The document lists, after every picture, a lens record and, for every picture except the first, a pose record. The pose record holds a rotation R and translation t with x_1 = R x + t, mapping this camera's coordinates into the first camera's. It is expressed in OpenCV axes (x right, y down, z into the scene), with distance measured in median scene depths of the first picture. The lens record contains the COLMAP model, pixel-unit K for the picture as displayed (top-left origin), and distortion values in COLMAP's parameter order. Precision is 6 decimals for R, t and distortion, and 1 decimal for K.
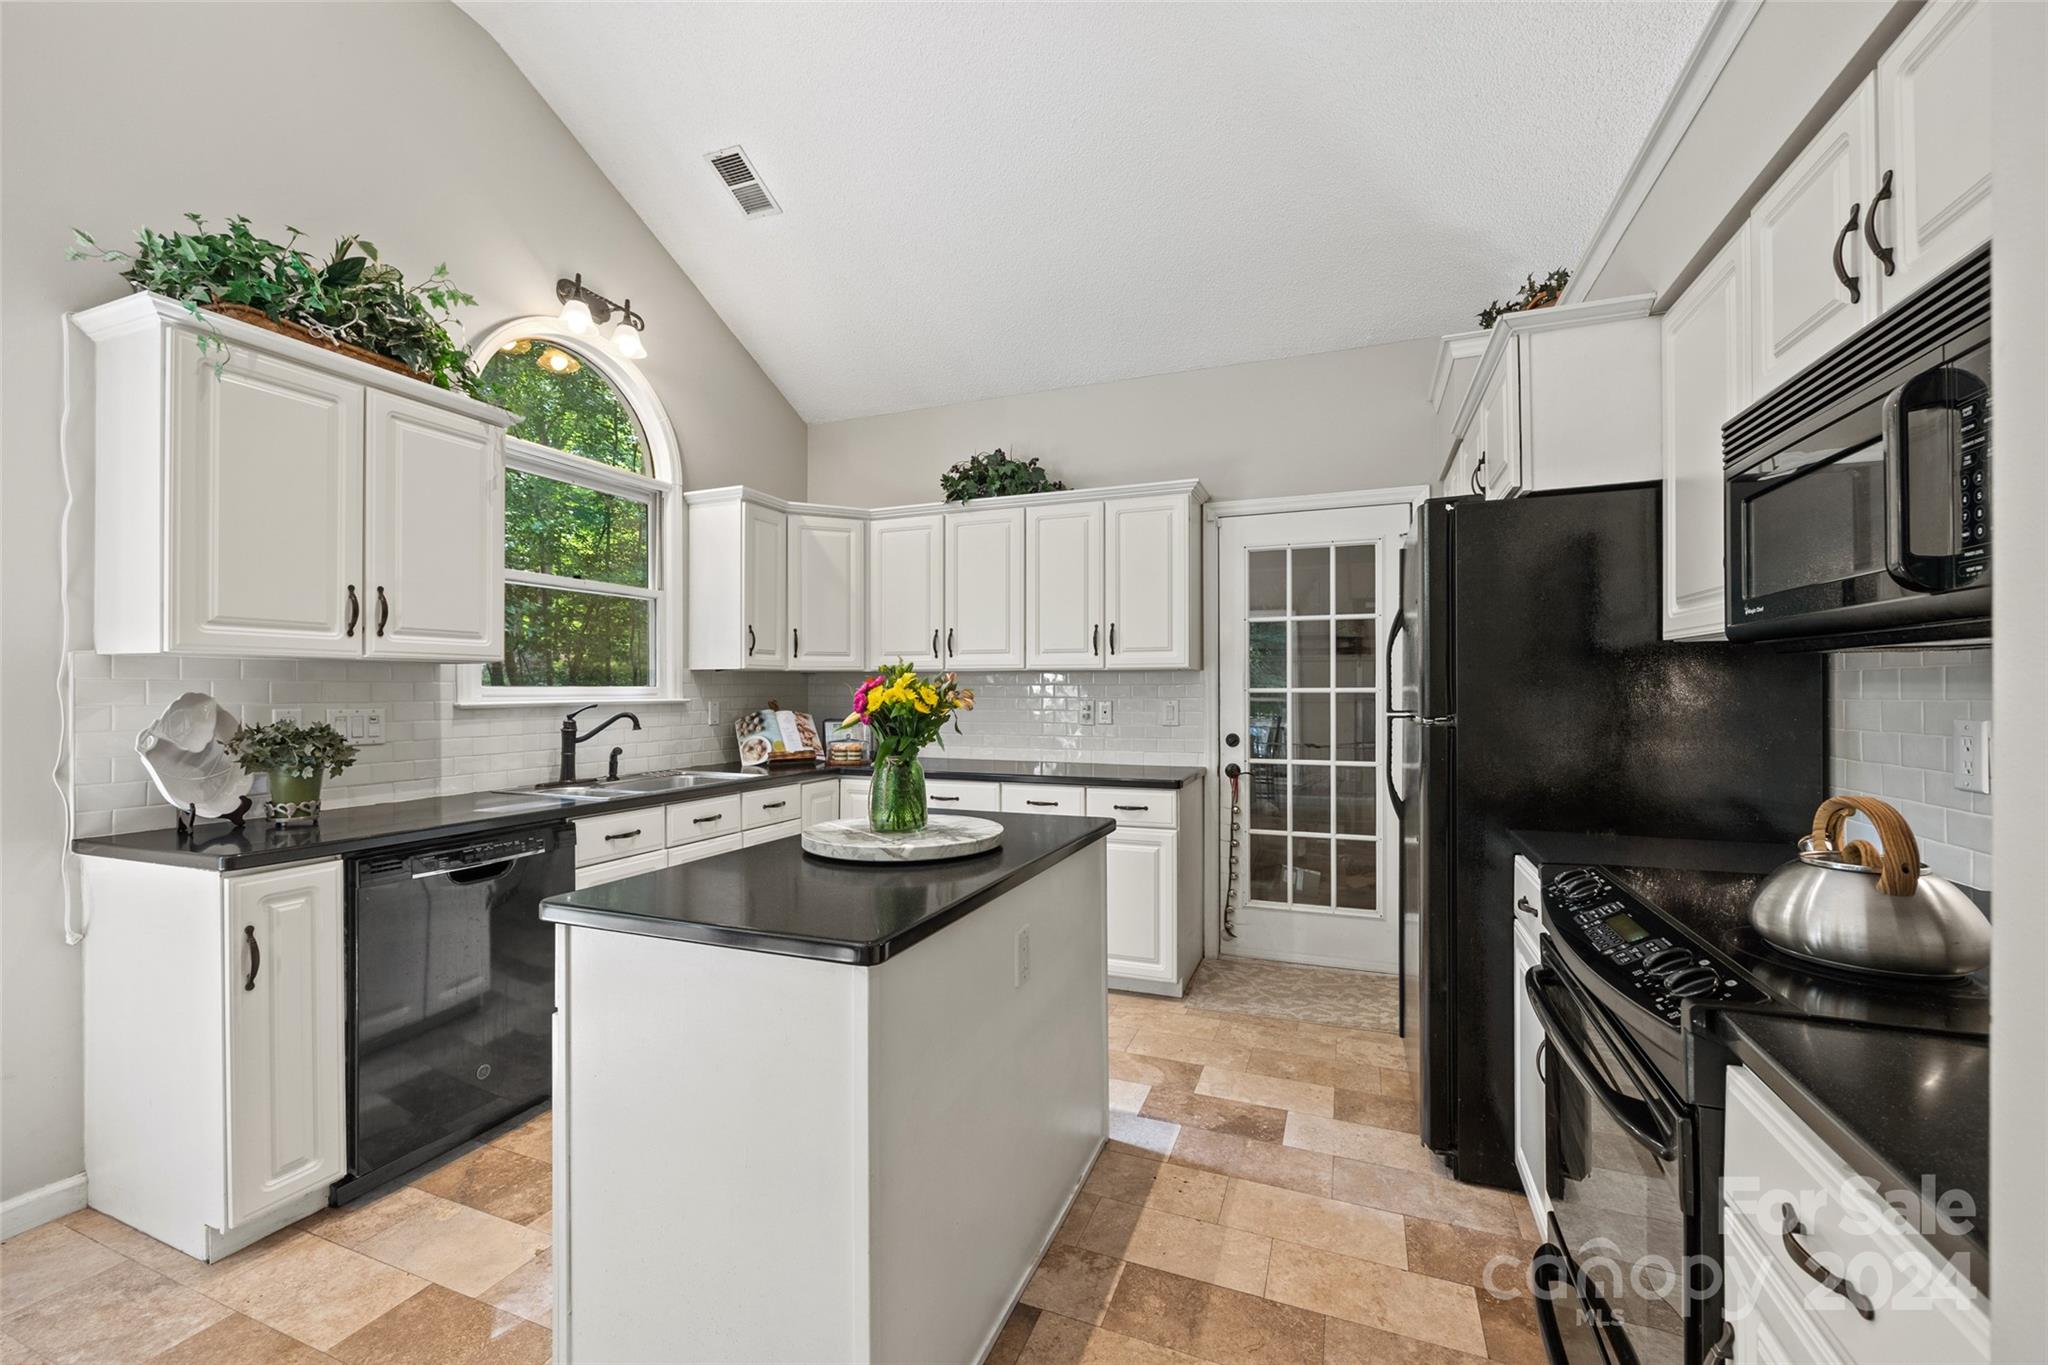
lens RADIAL K [[822.0, 0, 1024.0], [0, 822.0, 682.5], [0, 0, 1]] dist [-0.017595, 0.000007]
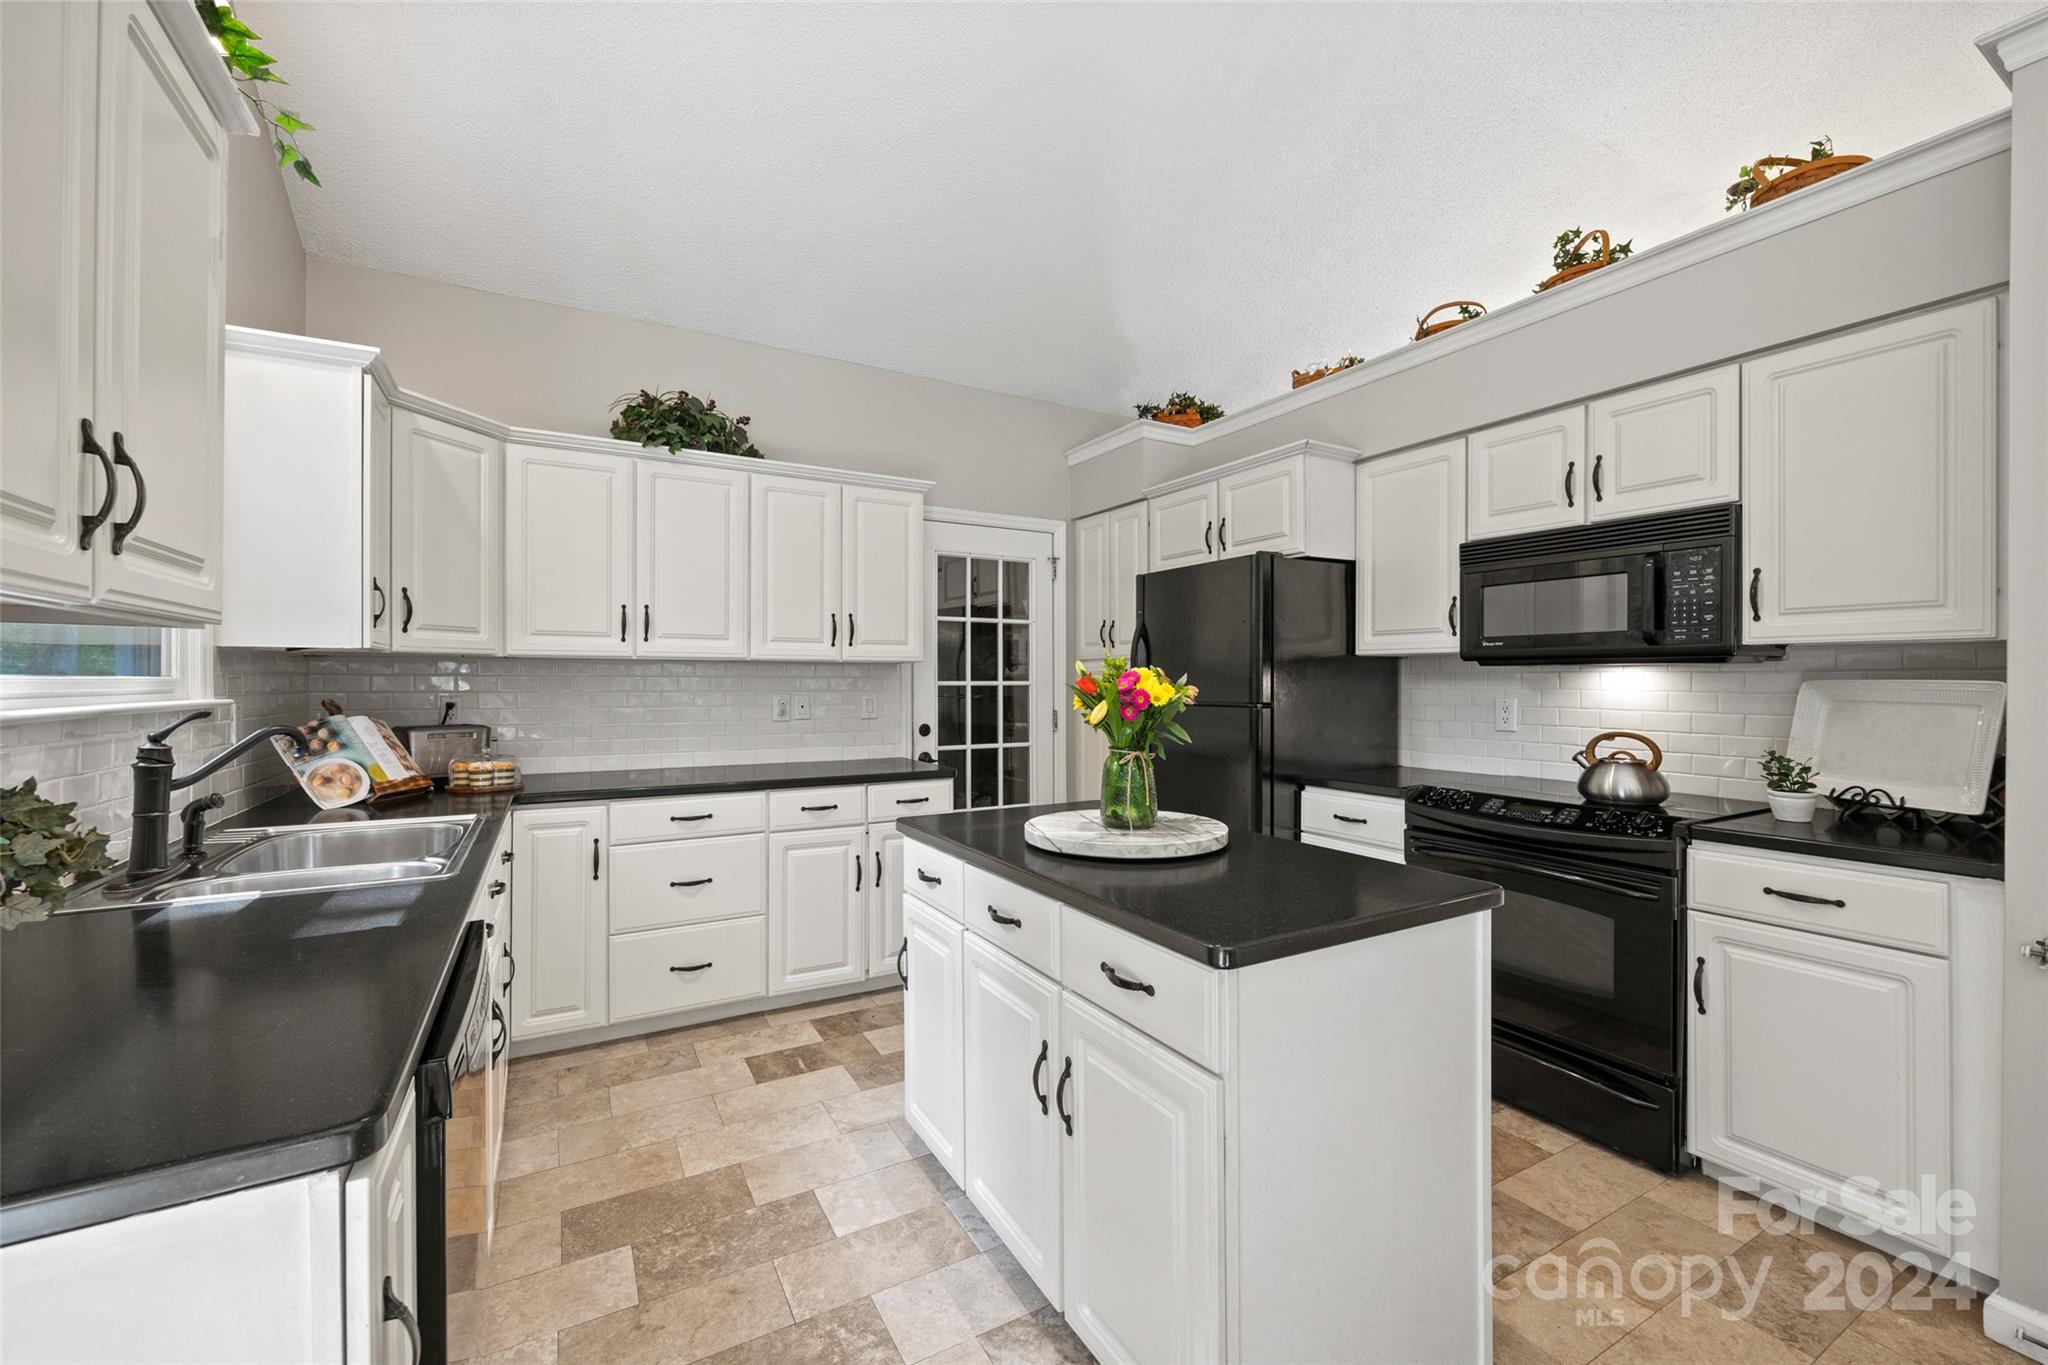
lens RADIAL K [[822.0, 0, 1024.0], [0, 822.0, 682.5], [0, 0, 1]] dist [-0.017595, 0.000007]
pose [[0.624963, 0.000430, 0.780654, -0.509988], [-0.009197, 0.999935, 0.006811, -0.000015], [-0.780600, -0.011436, 0.624926, 0.239227]]
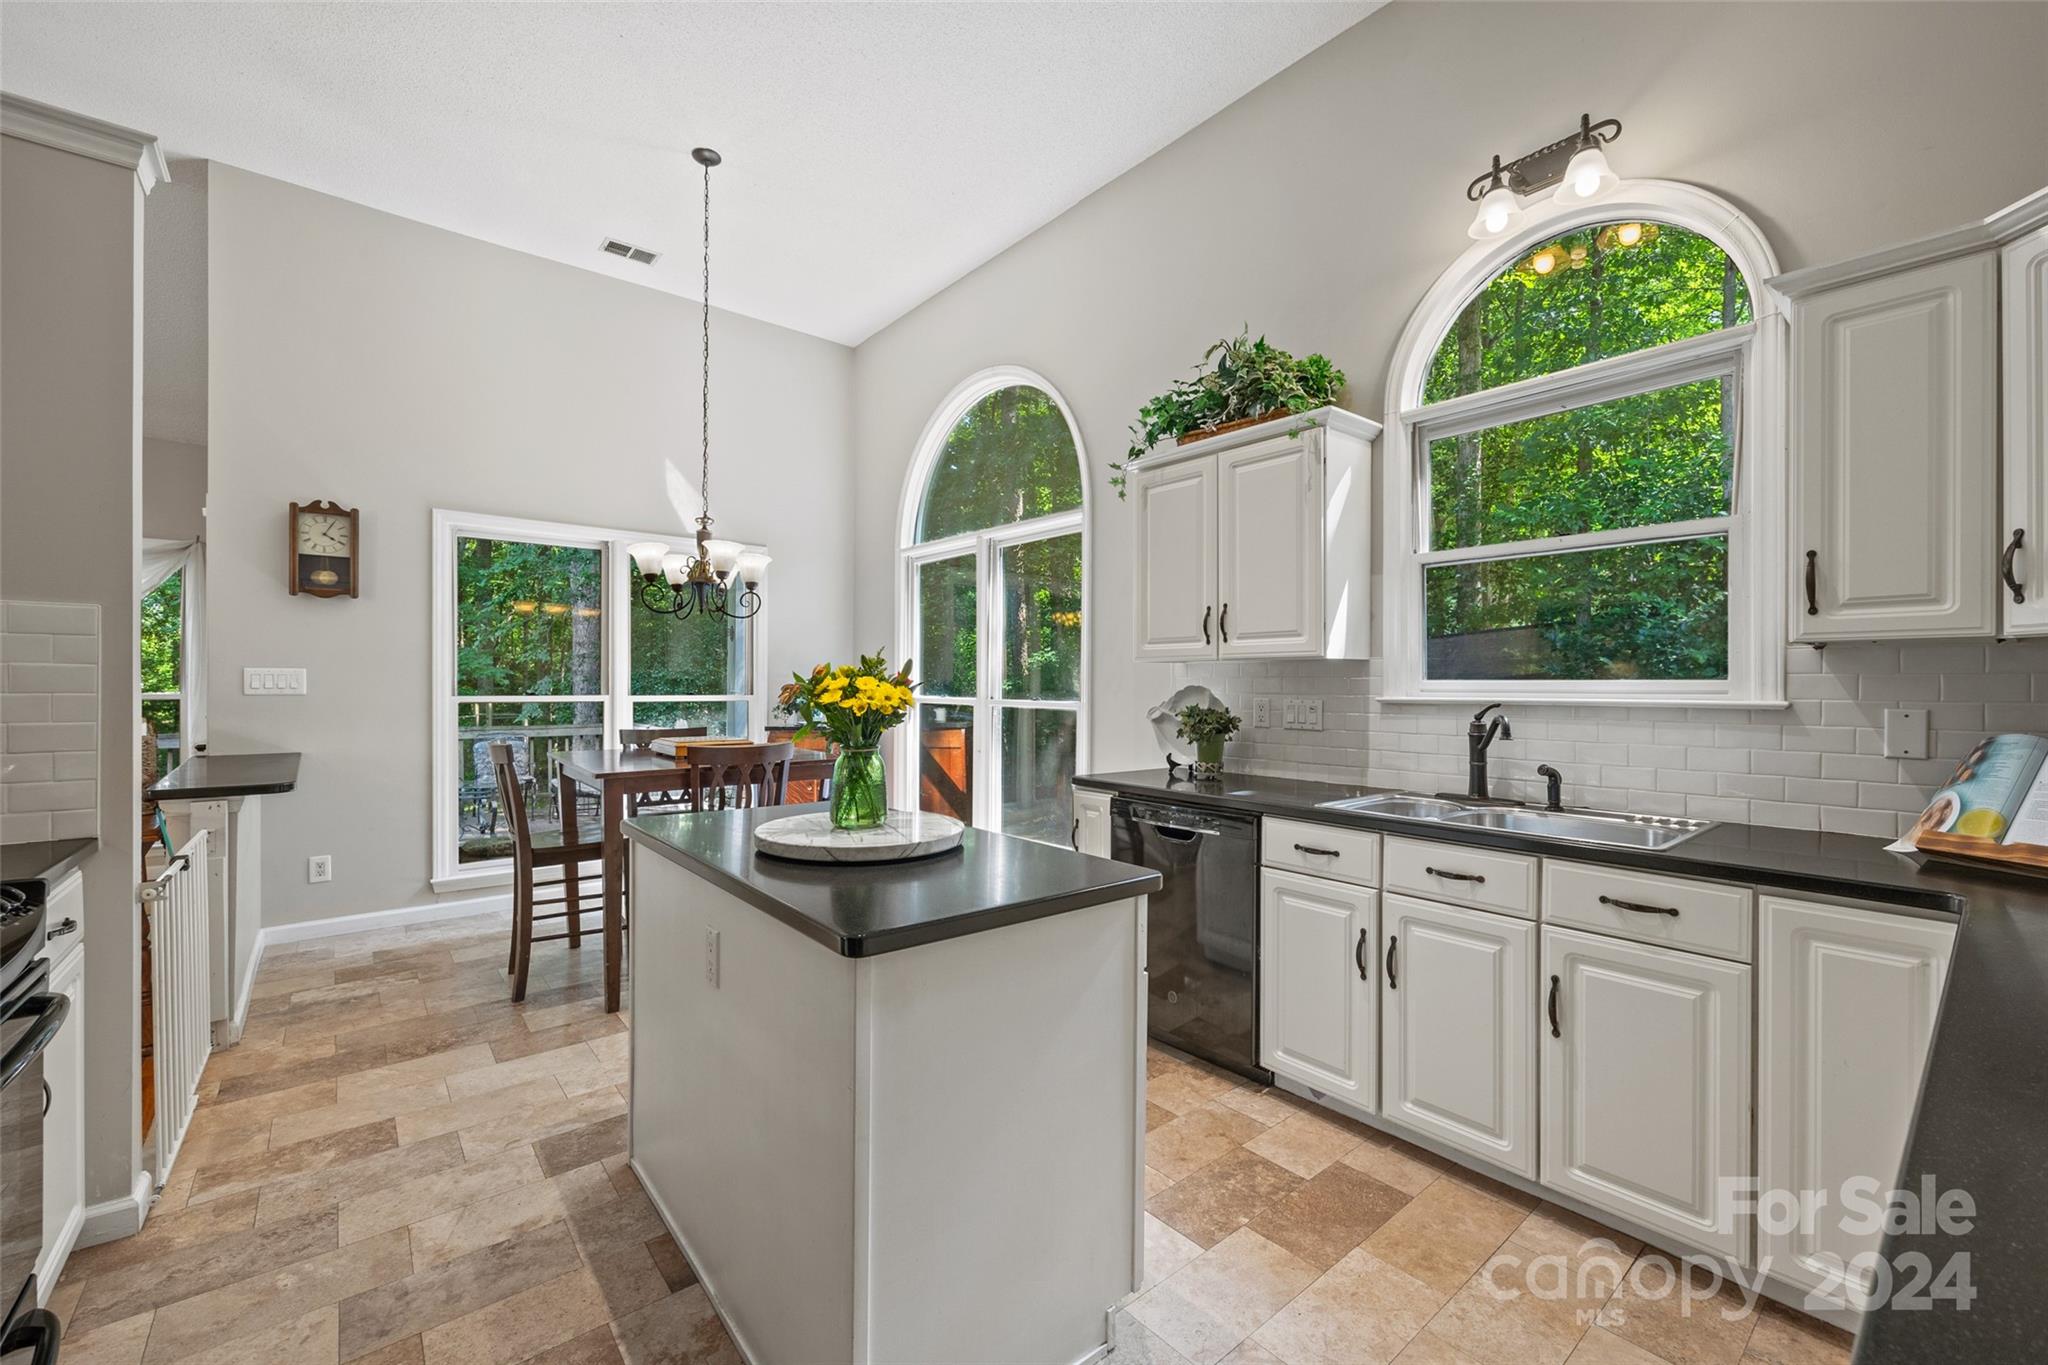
lens RADIAL K [[822.0, 0, 1024.0], [0, 822.0, 682.5], [0, 0, 1]] dist [-0.017595, 0.000007]
pose [[-0.479183, -0.000605, -0.877715, 0.309841], [0.007071, 0.999965, -0.004550, 0.006378], [0.877687, -0.008387, -0.479162, 0.828803]]
